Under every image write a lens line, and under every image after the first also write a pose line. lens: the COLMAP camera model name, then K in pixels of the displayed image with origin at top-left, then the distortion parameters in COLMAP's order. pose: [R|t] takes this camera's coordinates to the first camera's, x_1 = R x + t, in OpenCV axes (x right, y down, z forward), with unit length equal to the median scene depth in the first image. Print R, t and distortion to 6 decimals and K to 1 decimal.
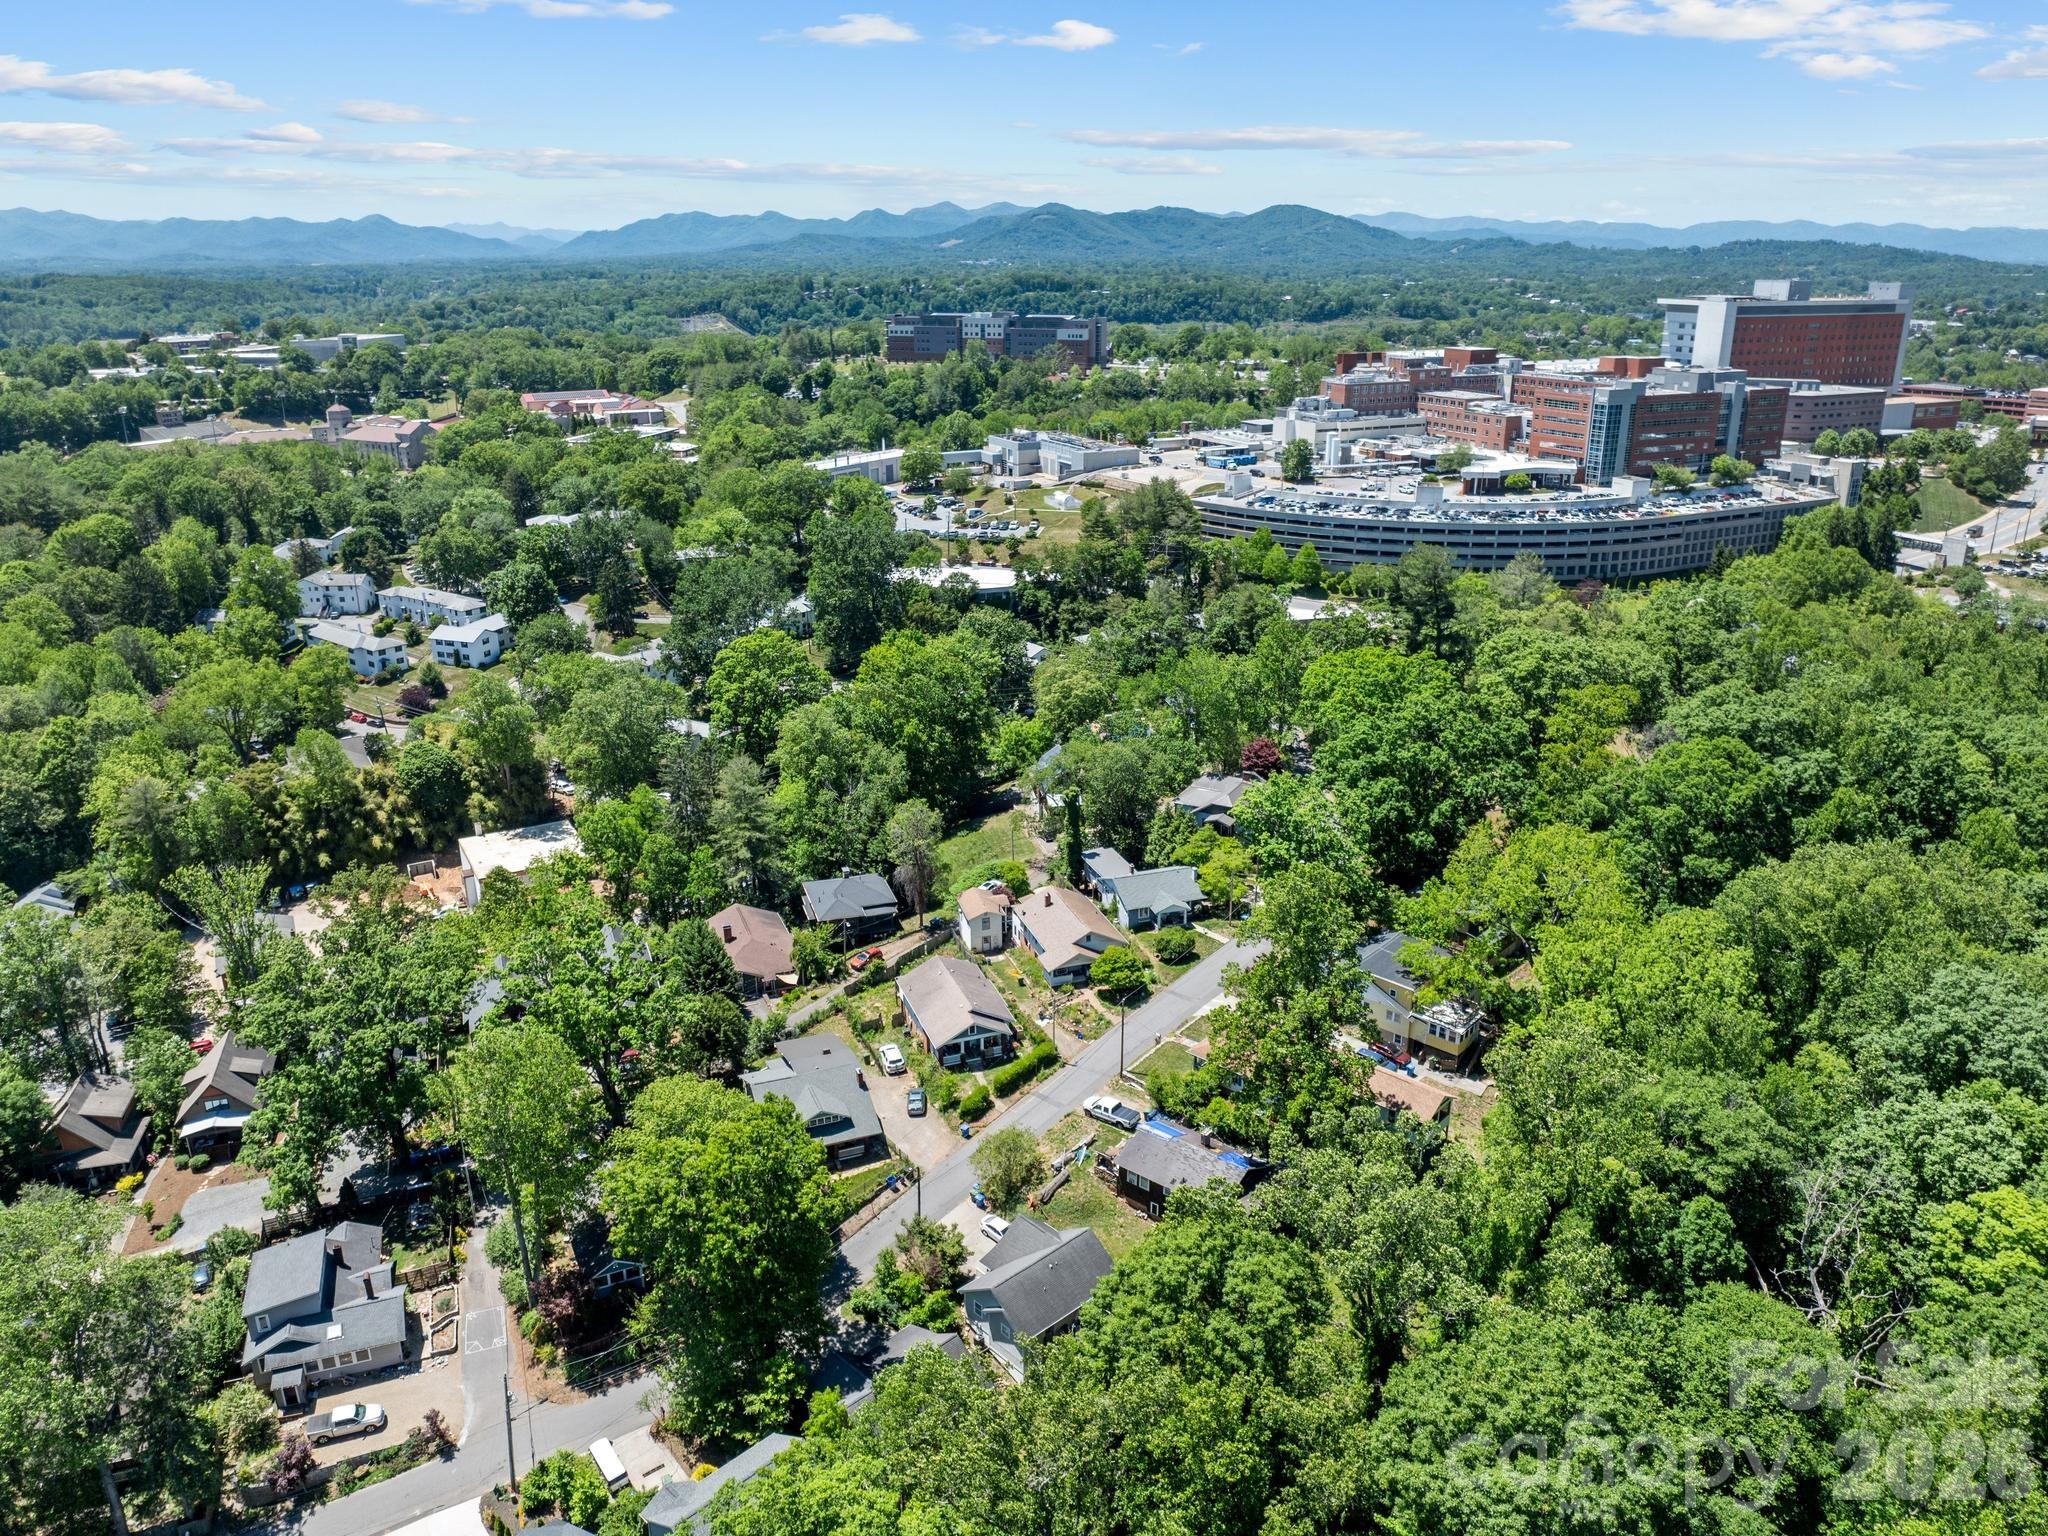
lens RADIAL K [[1441.1, 0, 1039.2], [0, 1441.1, 767.5], [0, 0, 1]] dist [-0.034169, -0.003601]
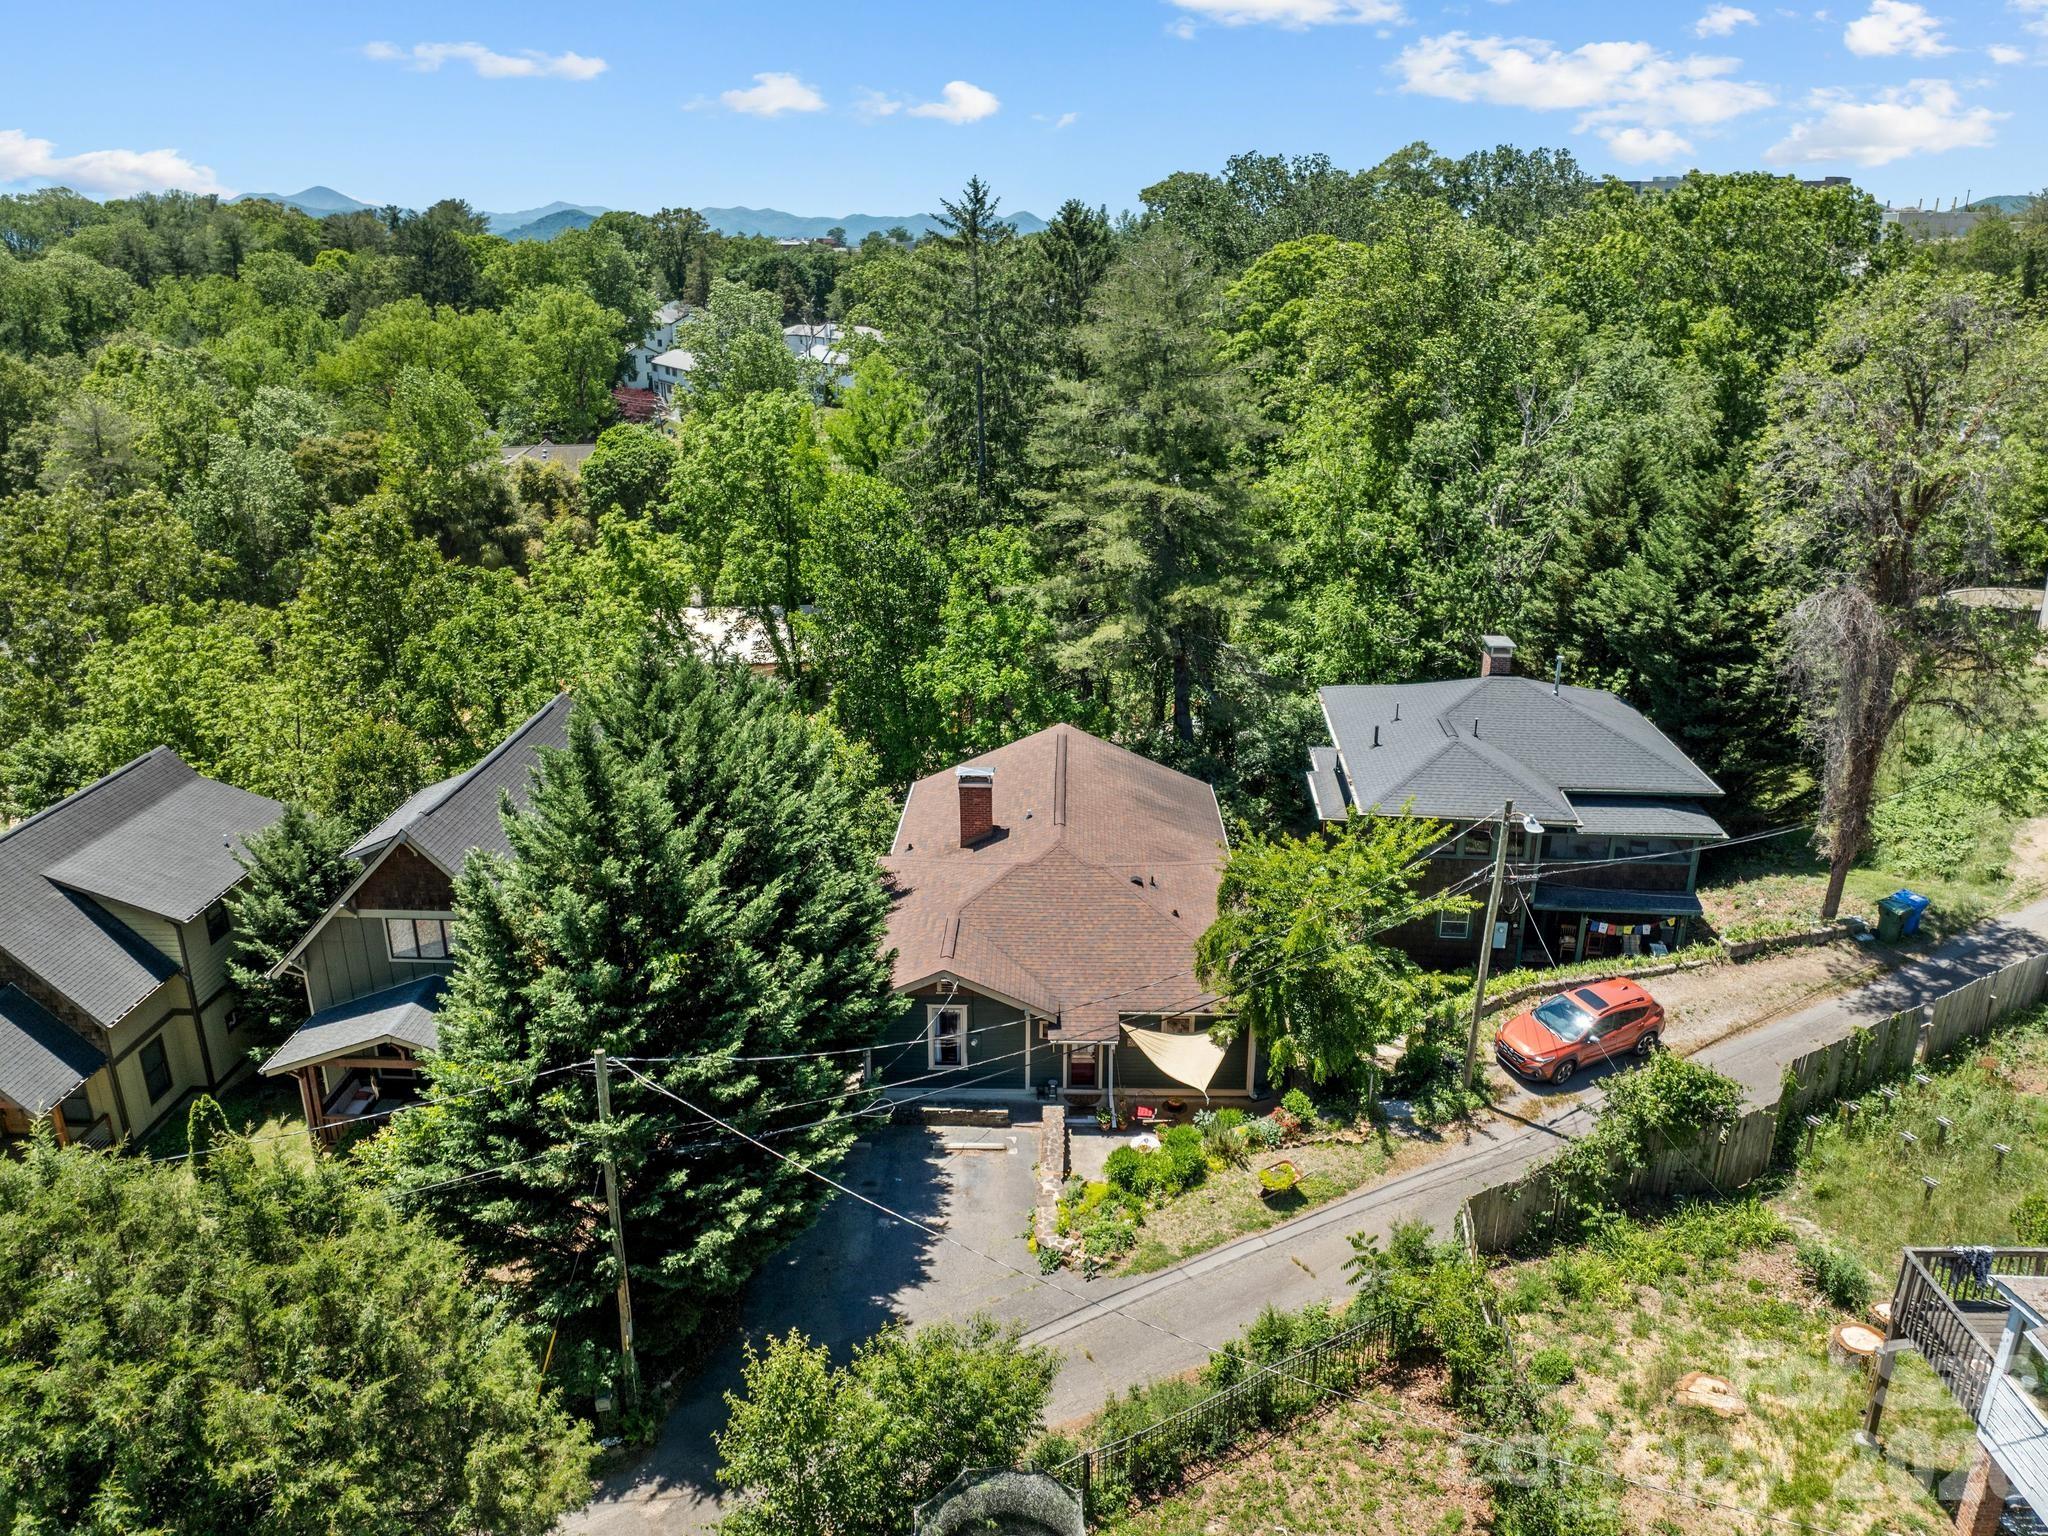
lens RADIAL K [[1441.1, 0, 1039.2], [0, 1441.1, 767.5], [0, 0, 1]] dist [-0.034169, -0.003601]
pose [[0.920825, 0.134931, -0.365890, -0.092165], [-0.136688, 0.990387, 0.021228, 0.078517], [0.365237, 0.030465, 0.930416, 0.600336]]
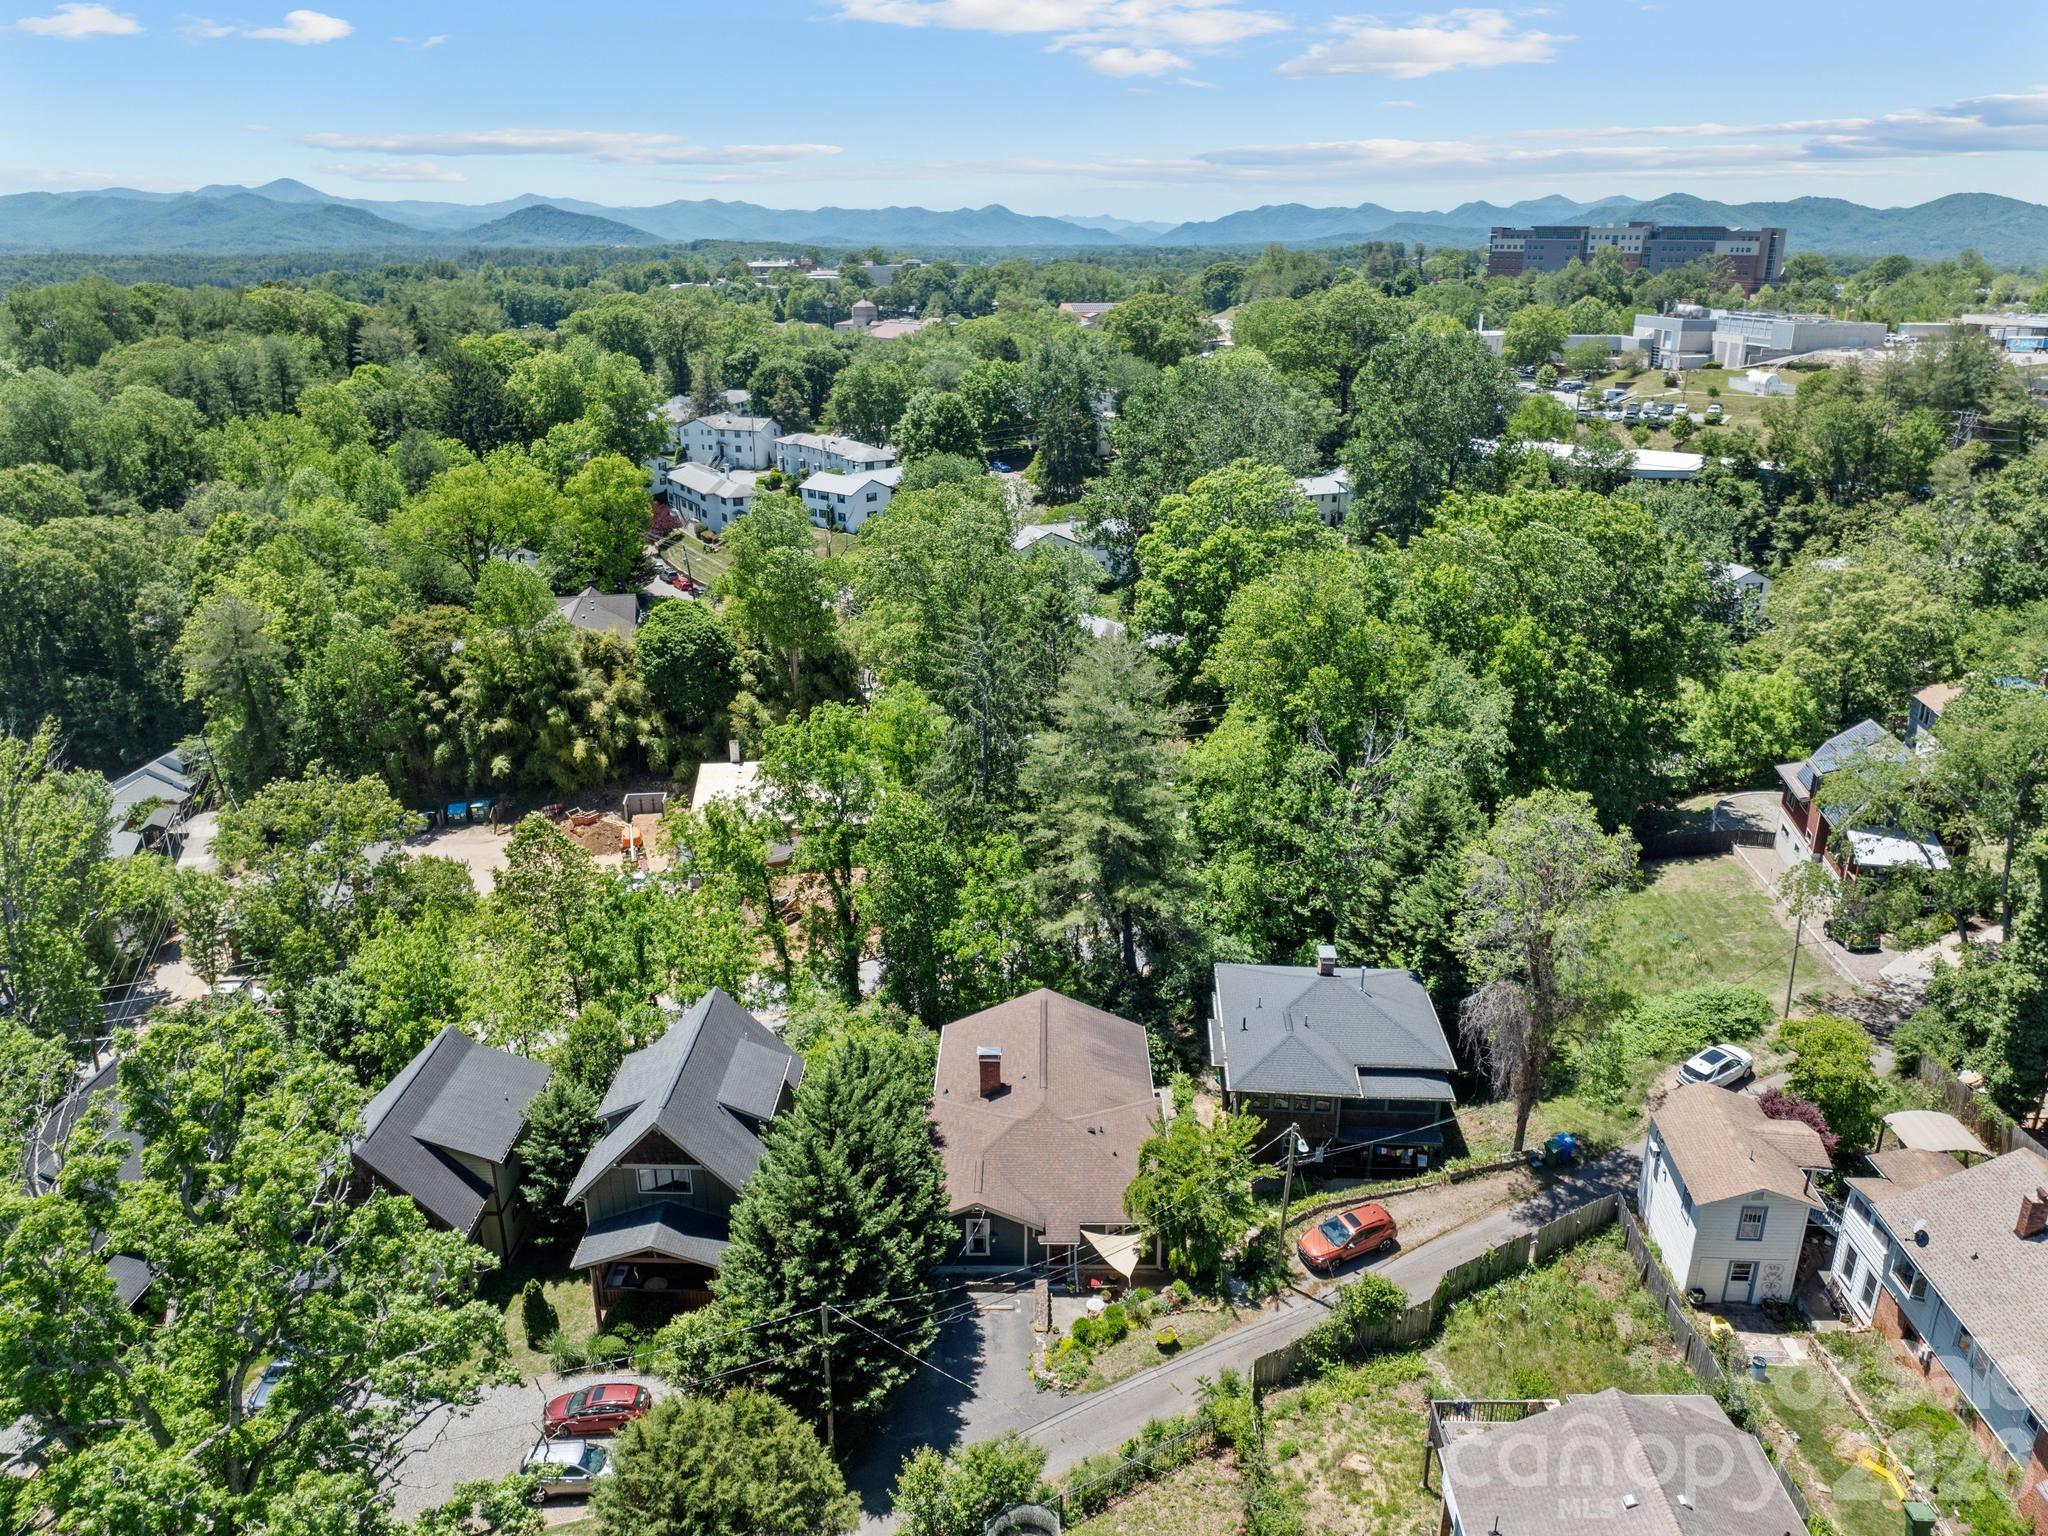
lens RADIAL K [[1445.5, 0, 1031.0], [0, 1445.5, 763.5], [0, 0, 1]] dist [0.002949, -0.087112]
pose [[0.925553, 0.128726, -0.356063, -0.062563], [-0.128624, 0.991401, 0.024071, 0.018177], [0.356100, 0.023519, 0.934152, 0.496916]]
